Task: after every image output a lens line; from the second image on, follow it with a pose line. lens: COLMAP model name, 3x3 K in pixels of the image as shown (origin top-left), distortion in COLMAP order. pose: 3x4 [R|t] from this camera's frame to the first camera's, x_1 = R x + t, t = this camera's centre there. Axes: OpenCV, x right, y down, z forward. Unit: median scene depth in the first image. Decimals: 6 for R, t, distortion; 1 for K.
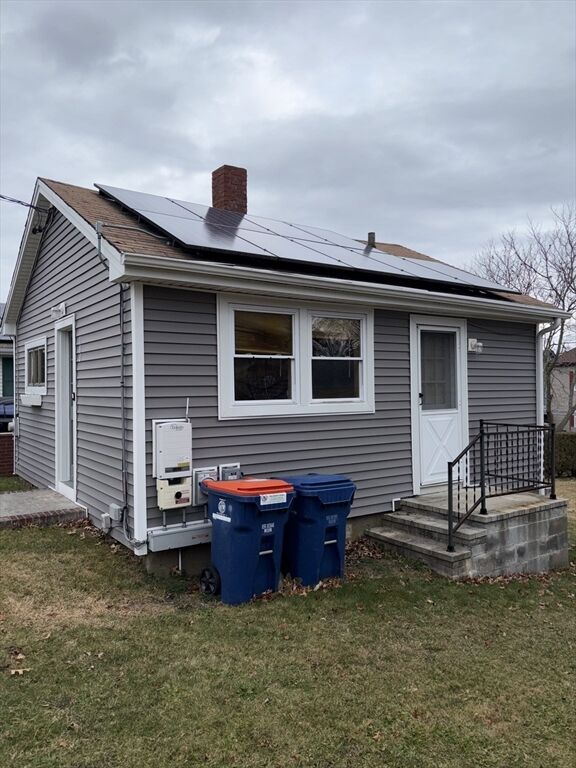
lens RADIAL K [[581.1, 0, 286.5], [0, 581.1, 385.8], [0, 0, 1]] dist [0.026275, -0.018165]
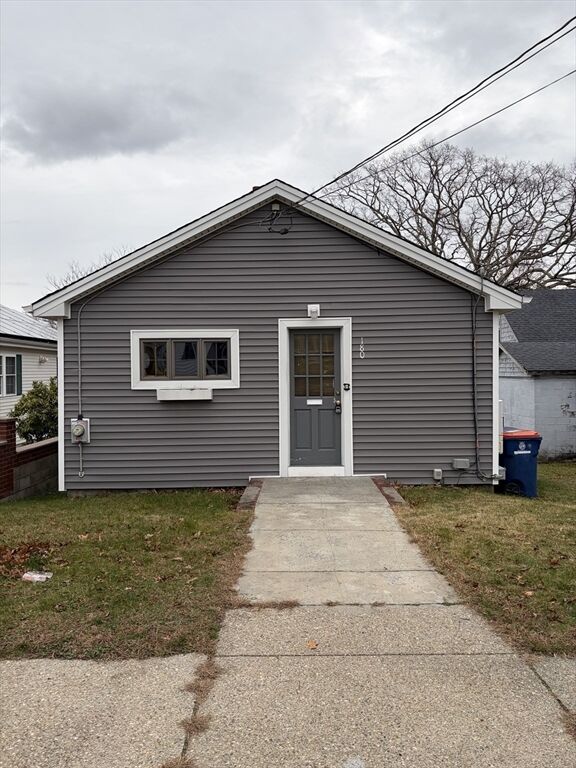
lens RADIAL K [[581.1, 0, 288.6], [0, 581.1, 383.2], [0, 0, 1]] dist [0.026275, -0.018165]
pose [[0.584158, -0.020804, 0.811374, -1.895151], [0.012908, 0.999783, 0.016341, -0.014014], [-0.811538, 0.000927, 0.584299, 0.553072]]
